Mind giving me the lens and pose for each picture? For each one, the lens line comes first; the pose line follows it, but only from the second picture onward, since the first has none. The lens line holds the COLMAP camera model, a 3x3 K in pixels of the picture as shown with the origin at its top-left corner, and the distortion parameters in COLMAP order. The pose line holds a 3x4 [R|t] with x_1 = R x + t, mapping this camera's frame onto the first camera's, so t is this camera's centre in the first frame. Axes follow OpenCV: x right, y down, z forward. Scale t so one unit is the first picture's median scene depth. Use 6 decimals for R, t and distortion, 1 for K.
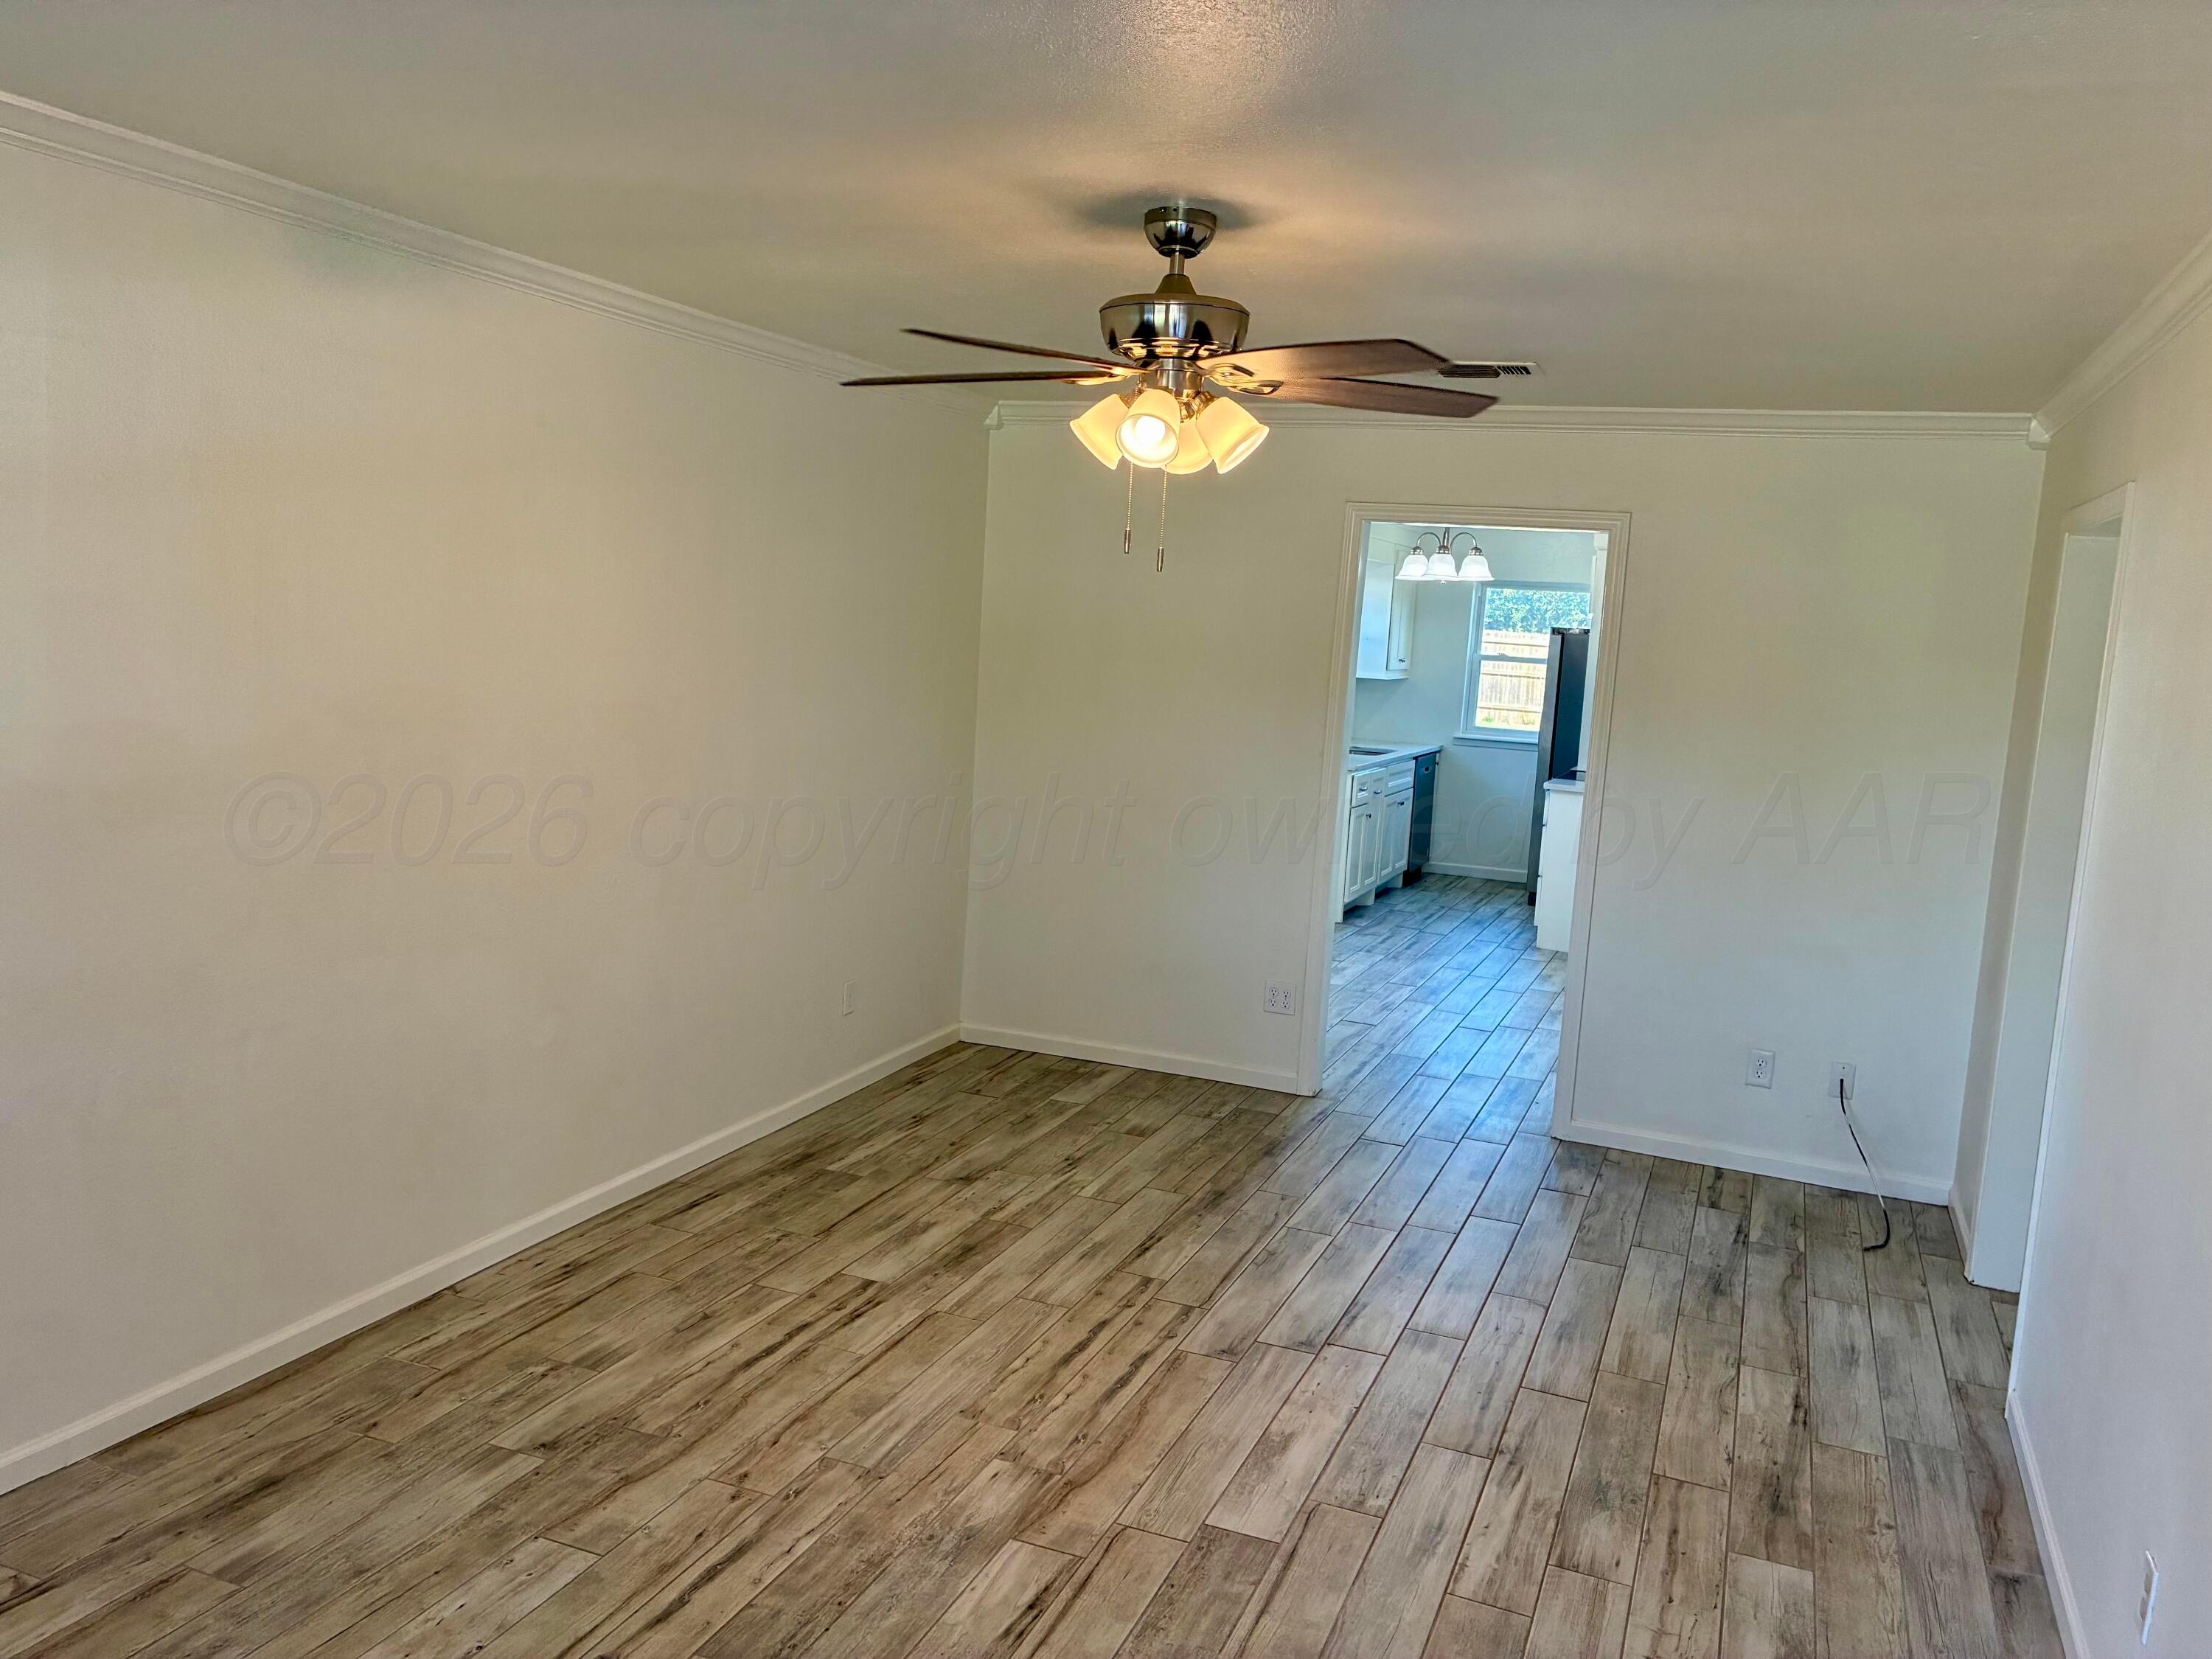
lens RADIAL K [[1687.9, 0, 1117.3], [0, 1687.9, 827.8], [0, 0, 1]] dist [0.028769, -0.004695]
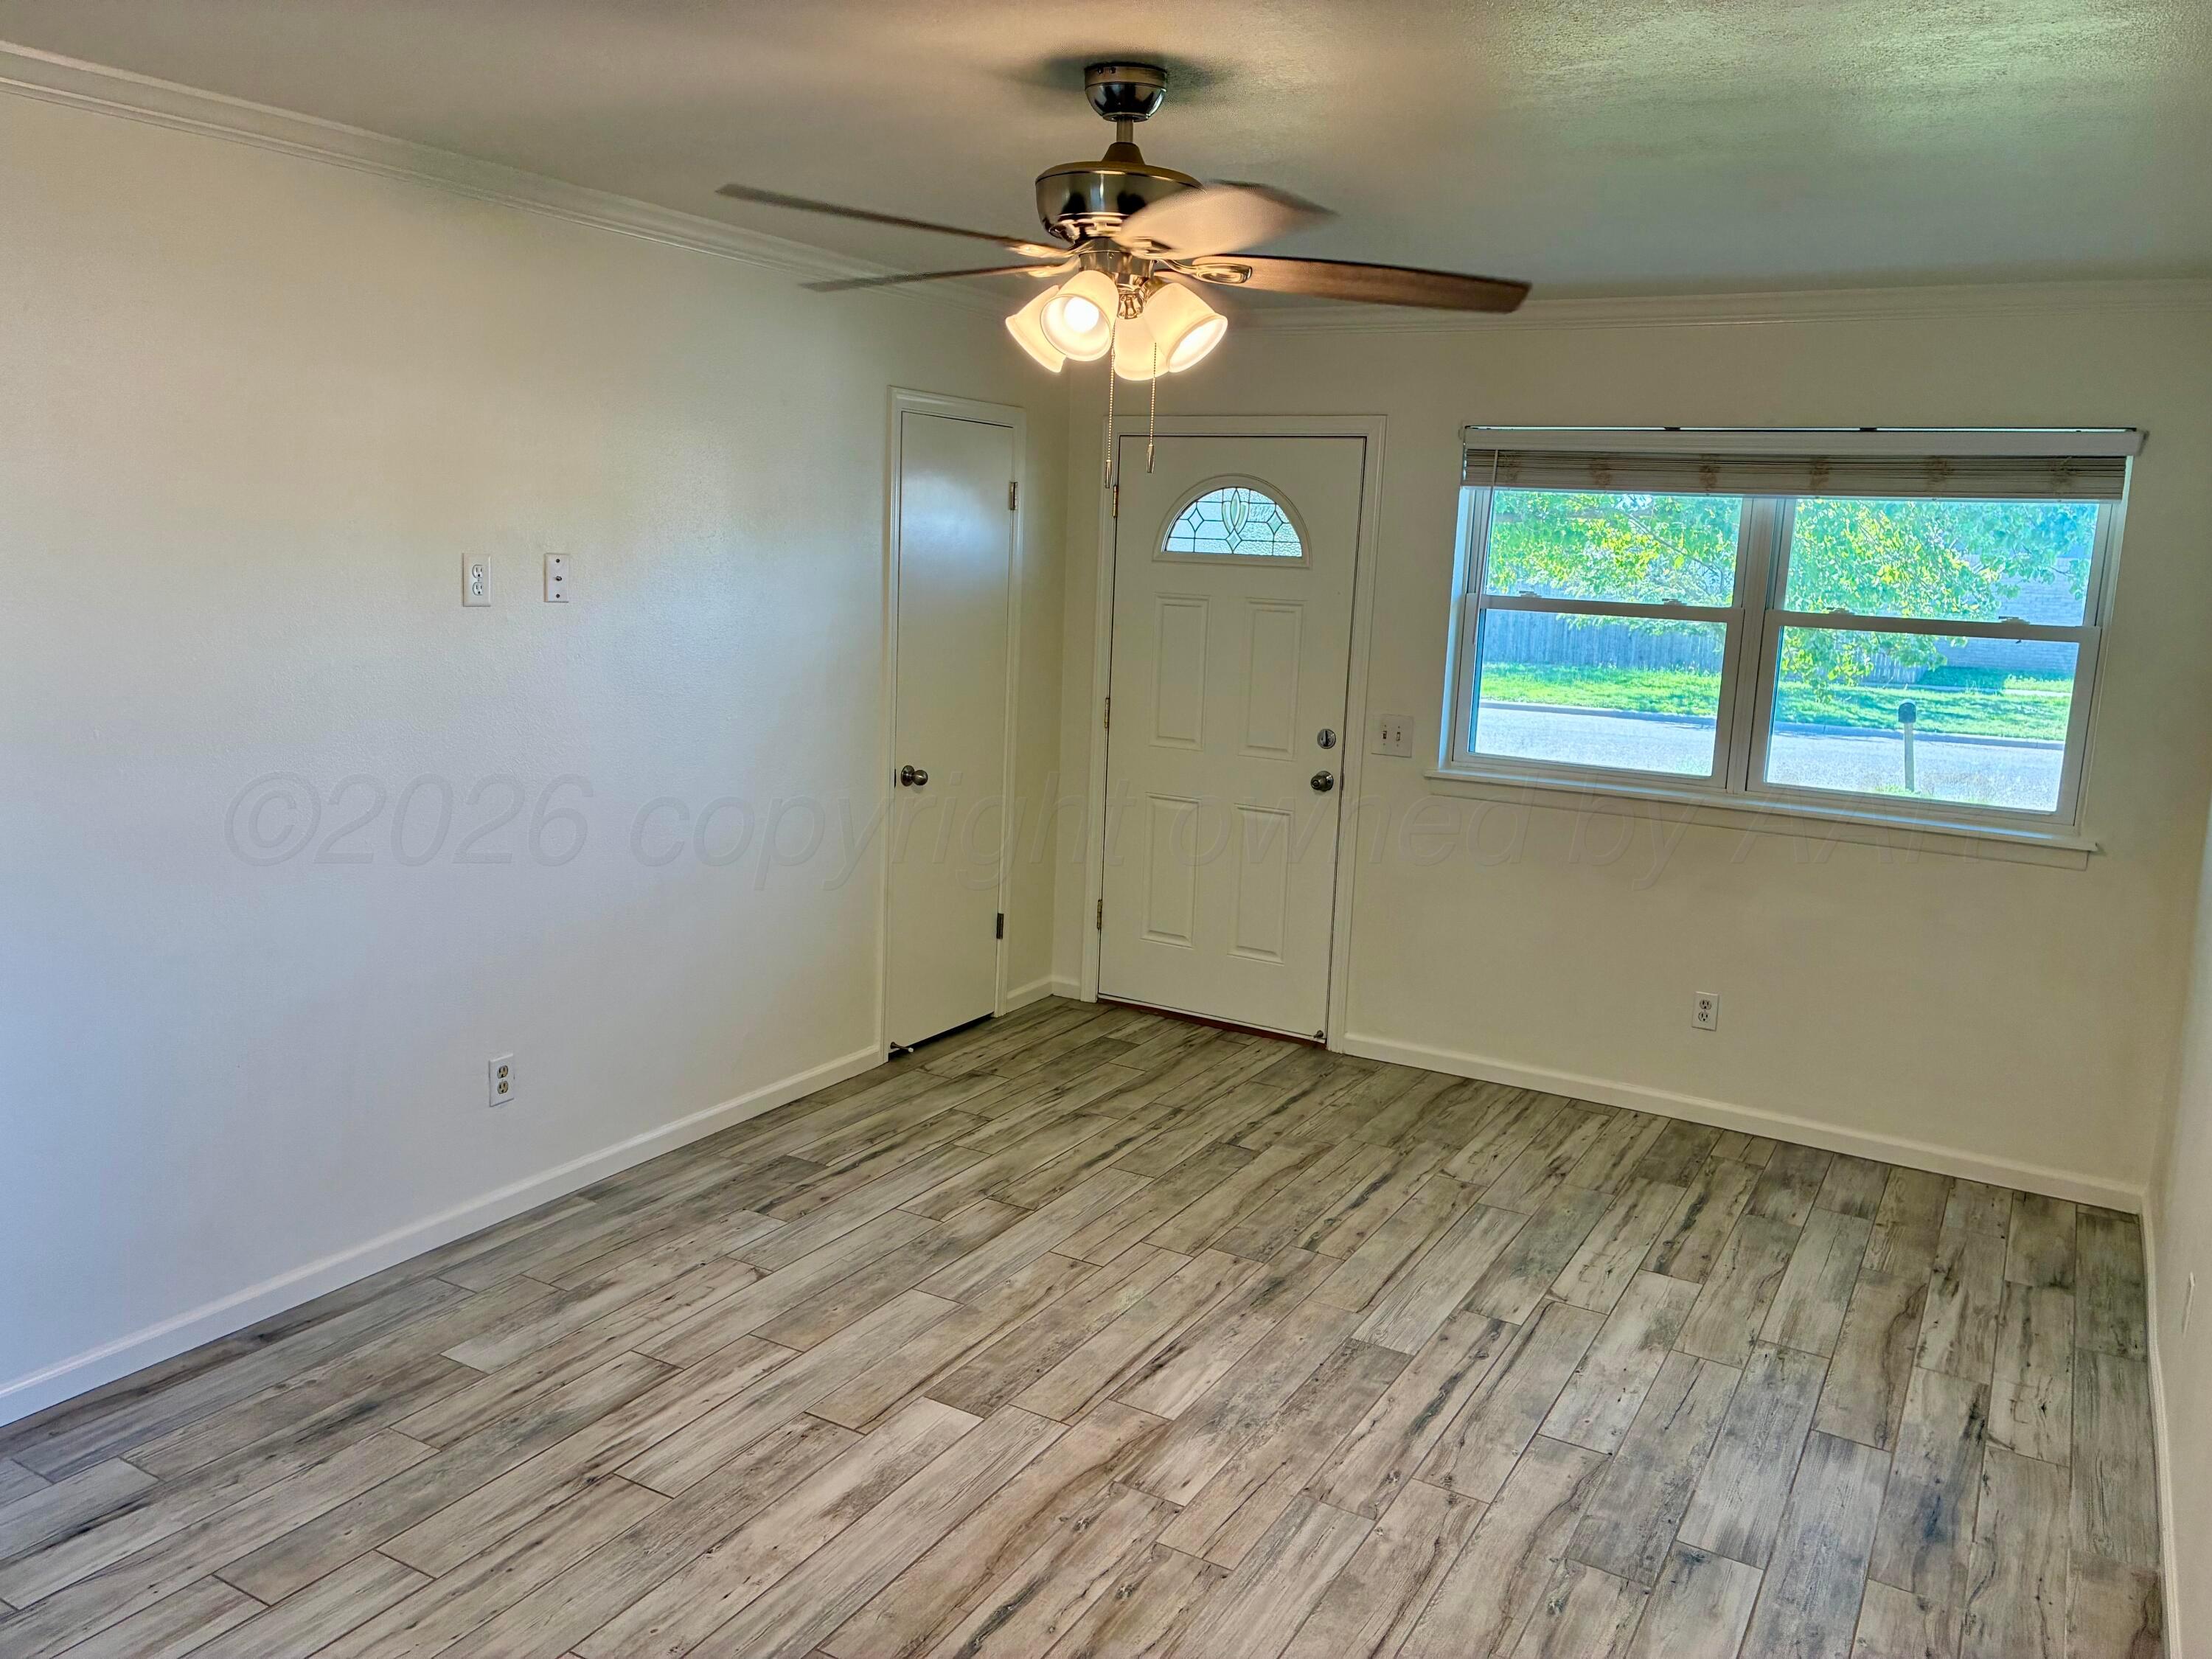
lens RADIAL K [[1687.9, 0, 1117.3], [0, 1687.9, 827.8], [0, 0, 1]] dist [0.028769, -0.004695]
pose [[-0.985652, -0.125868, 0.112462, -0.097375], [-0.086391, 0.948585, 0.304504, -0.247153], [-0.145007, 0.290419, -0.945849, 1.836939]]
